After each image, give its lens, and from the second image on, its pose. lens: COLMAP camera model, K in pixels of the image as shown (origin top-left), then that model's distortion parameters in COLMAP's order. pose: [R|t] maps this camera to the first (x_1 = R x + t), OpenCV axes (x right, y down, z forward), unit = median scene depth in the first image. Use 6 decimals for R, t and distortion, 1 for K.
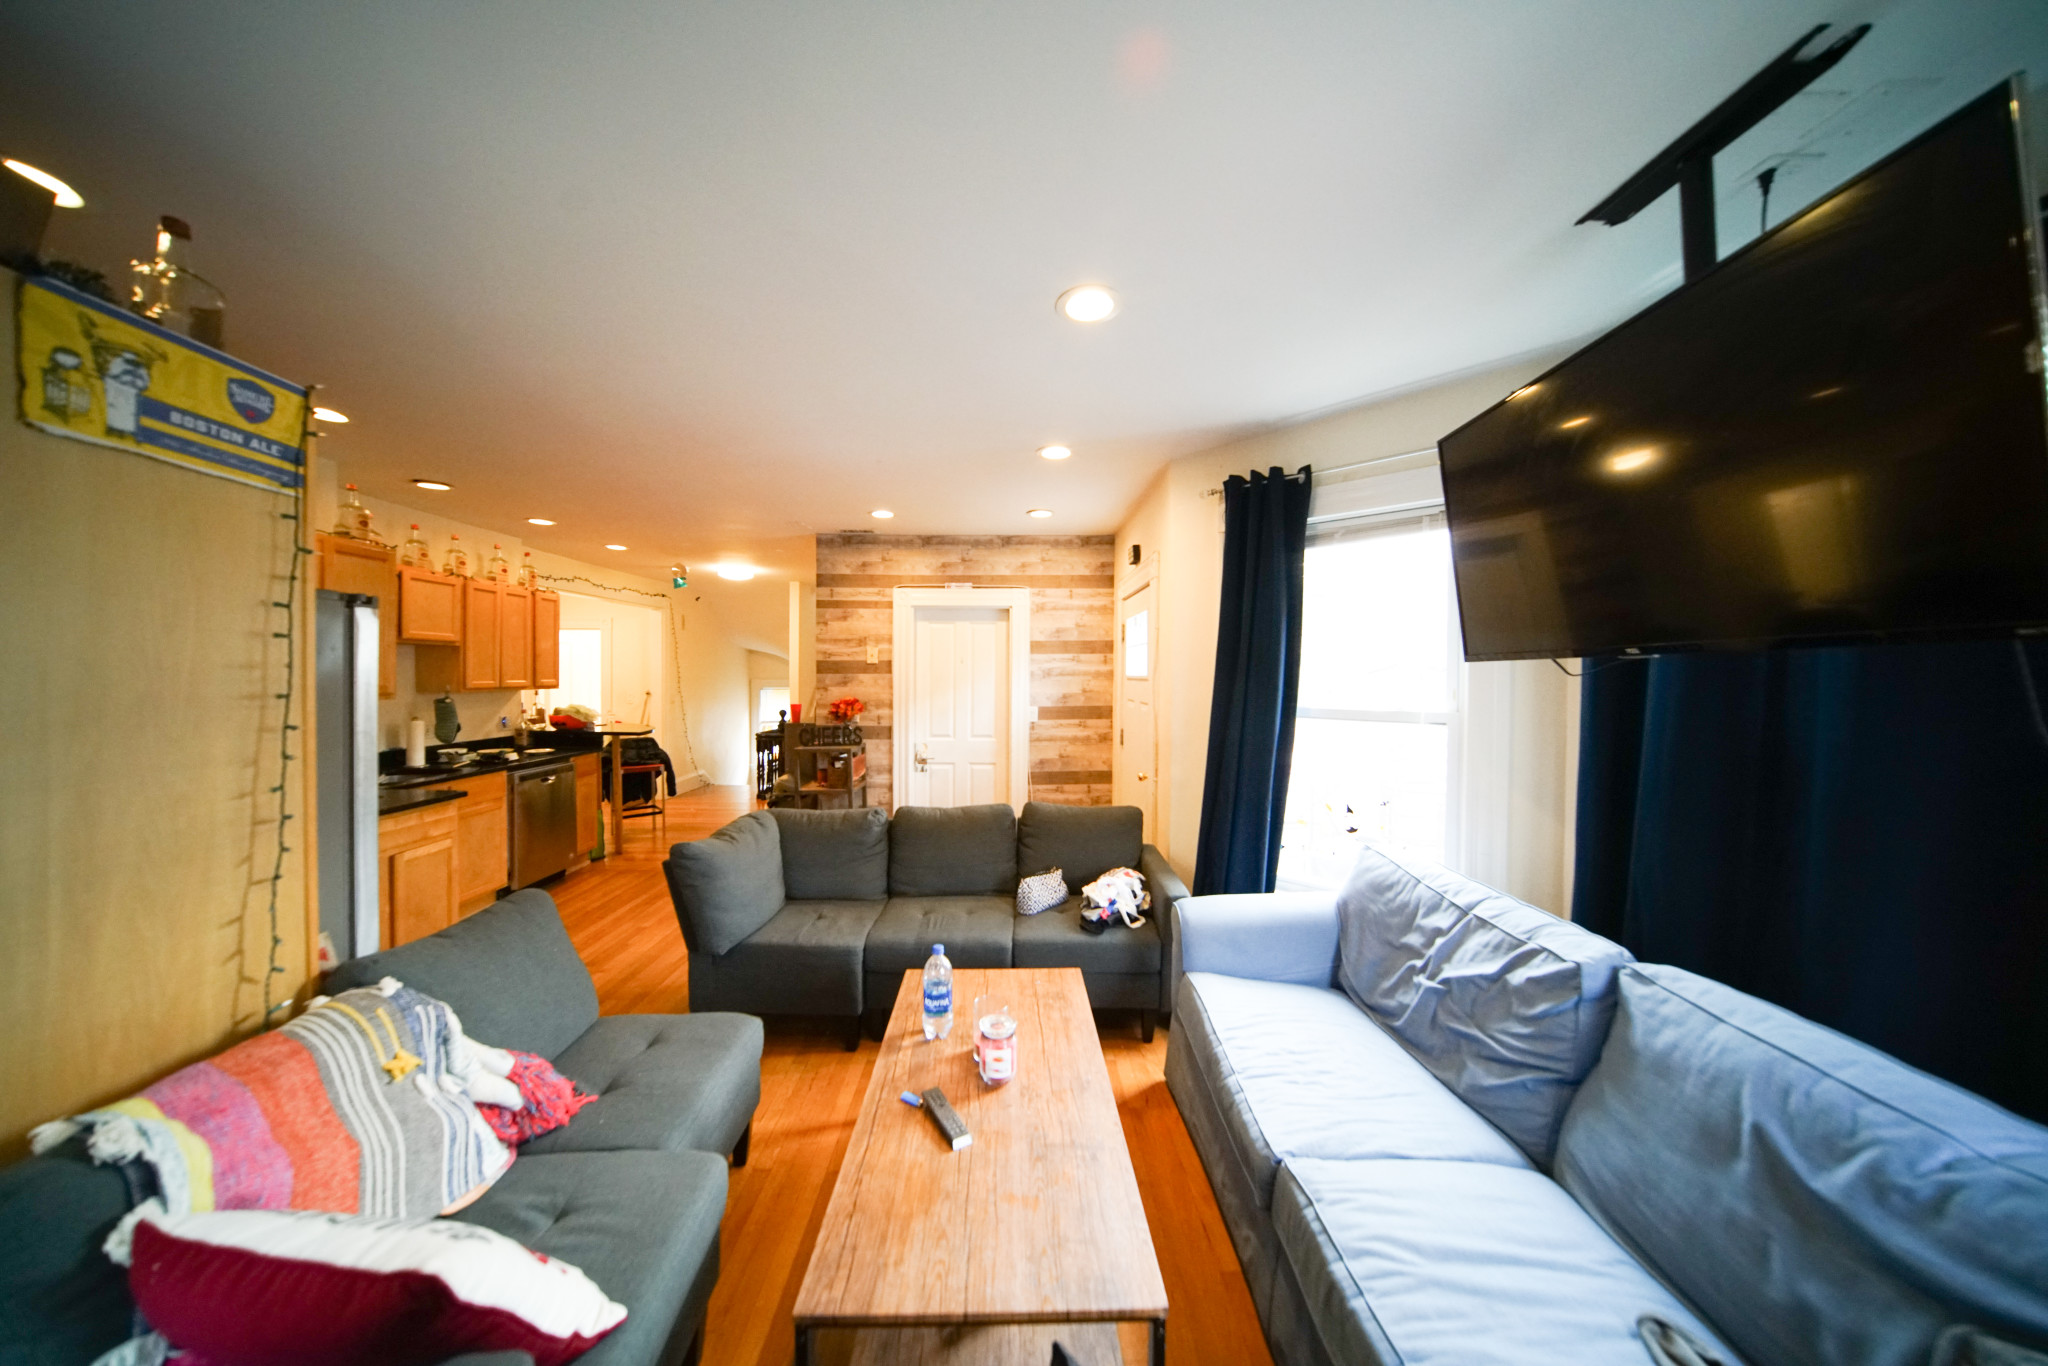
lens RADIAL K [[635.9, 0, 1019.6], [0, 635.9, 682.5], [0, 0, 1]] dist [-0.029773, 0.005915]
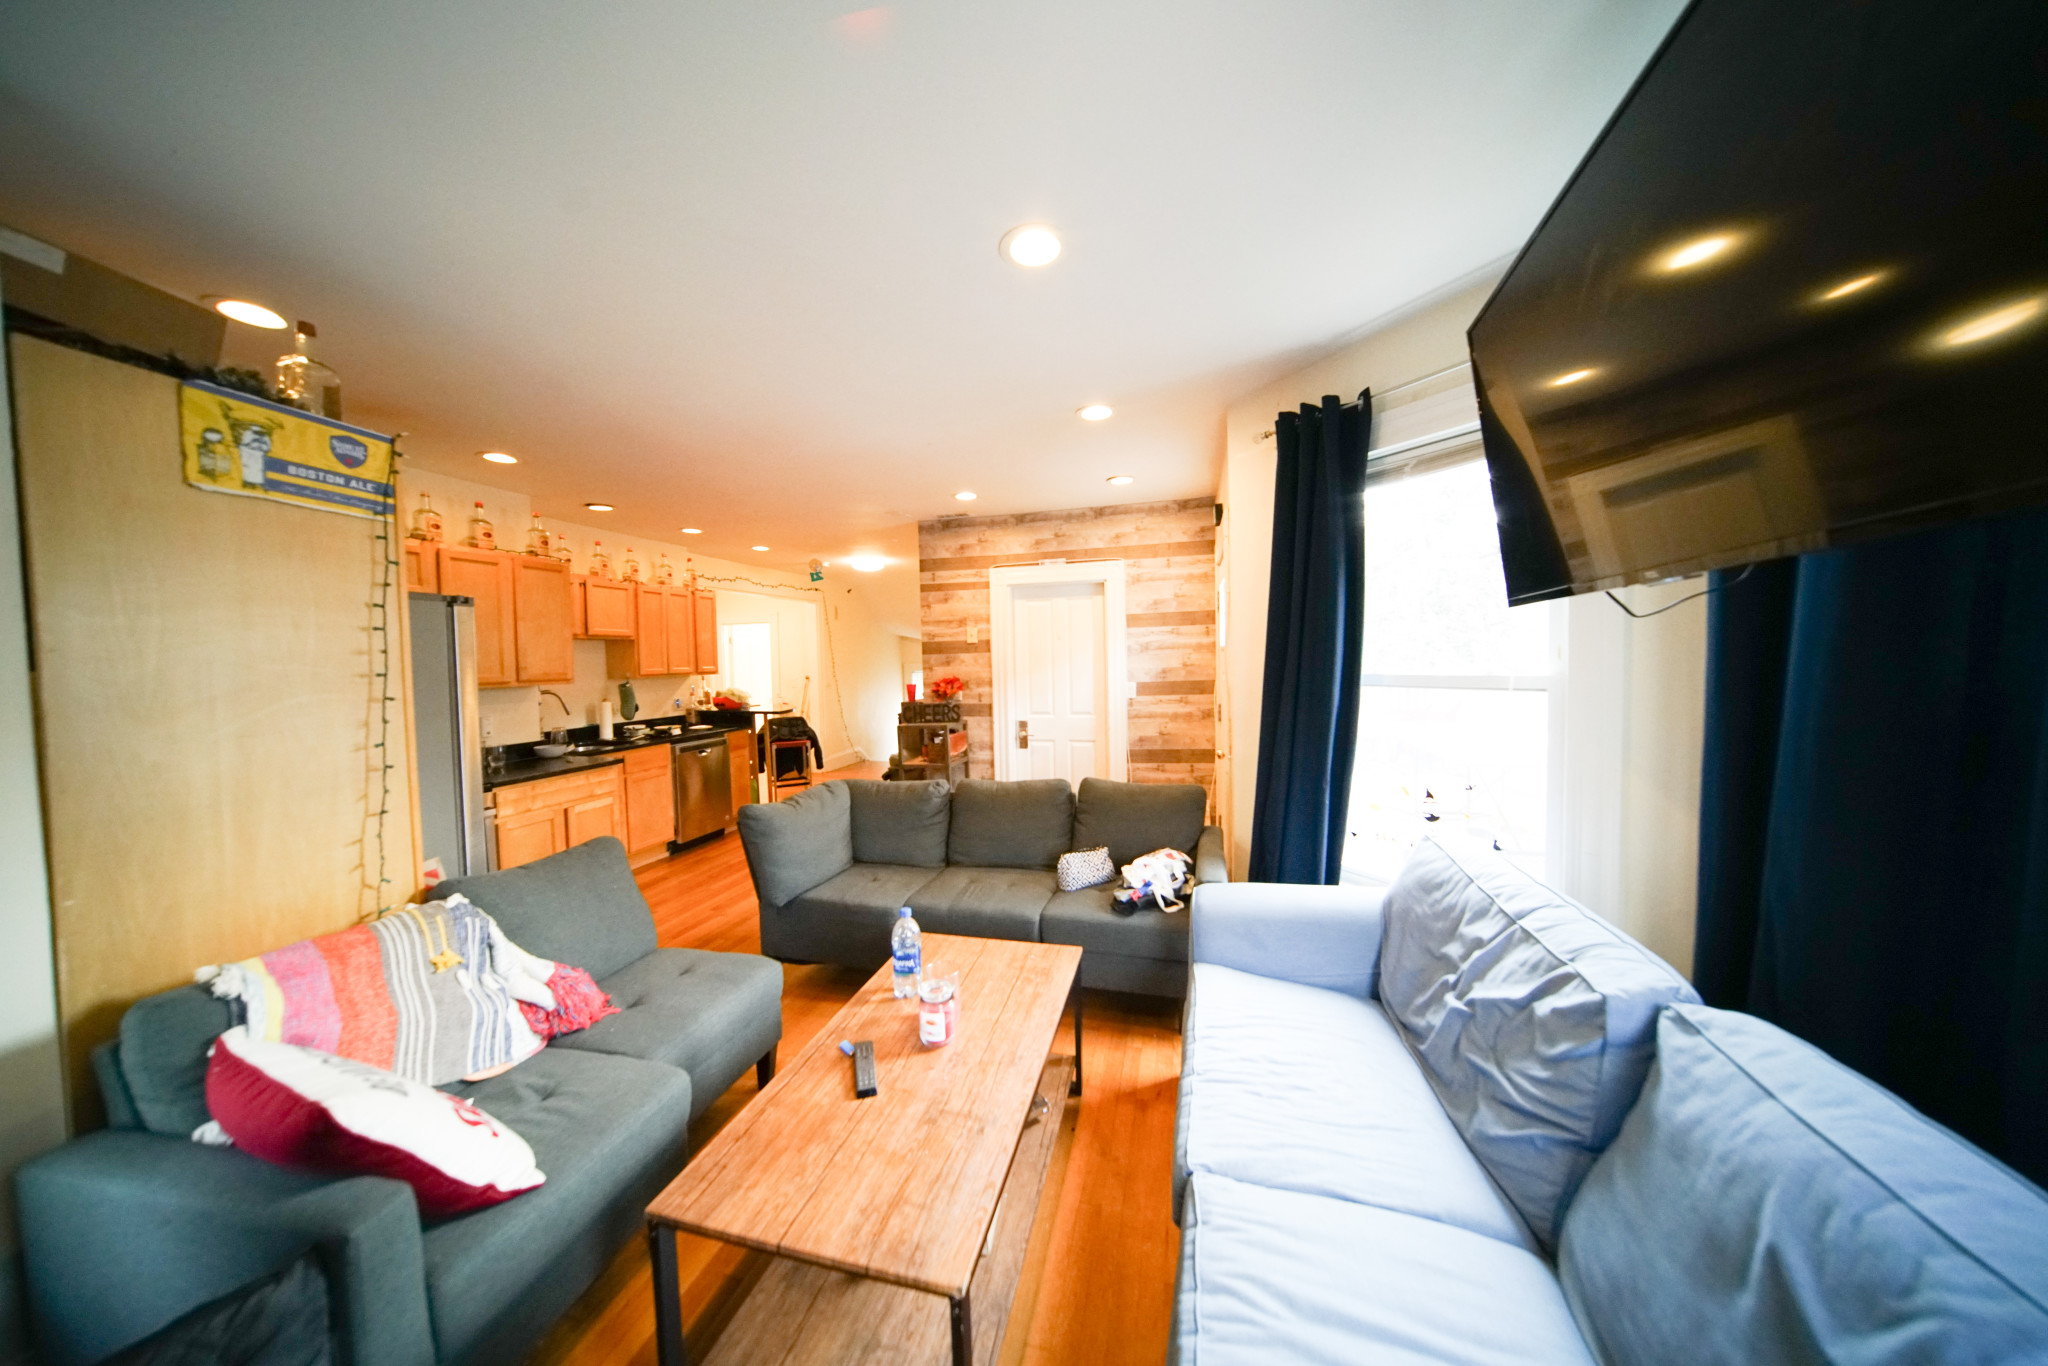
lens RADIAL K [[635.9, 0, 1019.6], [0, 635.9, 682.5], [0, 0, 1]] dist [-0.029773, 0.005915]
pose [[0.961514, -0.016692, -0.274249, 0.324919], [0.024359, 0.999401, 0.024574, 0.026782], [0.273675, -0.030309, 0.961345, 0.069346]]
